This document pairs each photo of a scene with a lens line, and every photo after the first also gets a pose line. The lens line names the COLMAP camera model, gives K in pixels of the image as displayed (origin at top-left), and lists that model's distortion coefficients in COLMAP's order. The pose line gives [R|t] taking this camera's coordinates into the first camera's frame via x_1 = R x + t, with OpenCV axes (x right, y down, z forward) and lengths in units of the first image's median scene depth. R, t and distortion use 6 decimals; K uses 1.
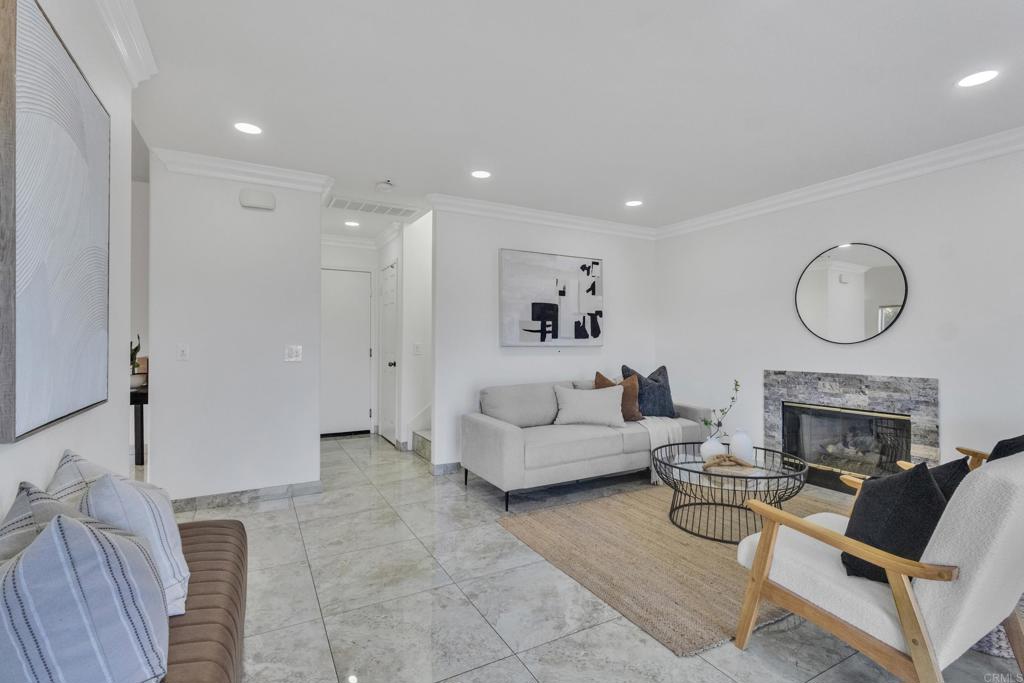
lens RADIAL K [[473.8, 0, 518.6], [0, 473.8, 341.8], [0, 0, 1]] dist [0.001132, 0.001027]
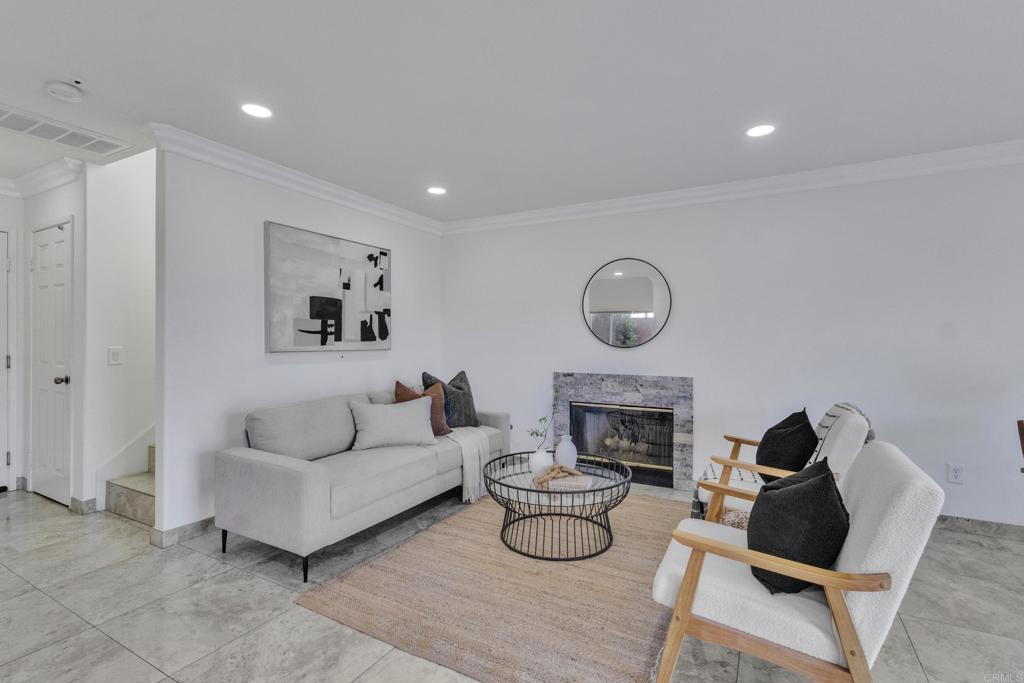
lens RADIAL K [[473.8, 0, 518.6], [0, 473.8, 341.8], [0, 0, 1]] dist [0.001132, 0.001027]
pose [[0.849184, 0.000718, 0.528096, -0.107310], [-0.004517, 0.999972, 0.005904, -0.014558], [-0.528078, -0.007399, 0.849164, 0.171938]]
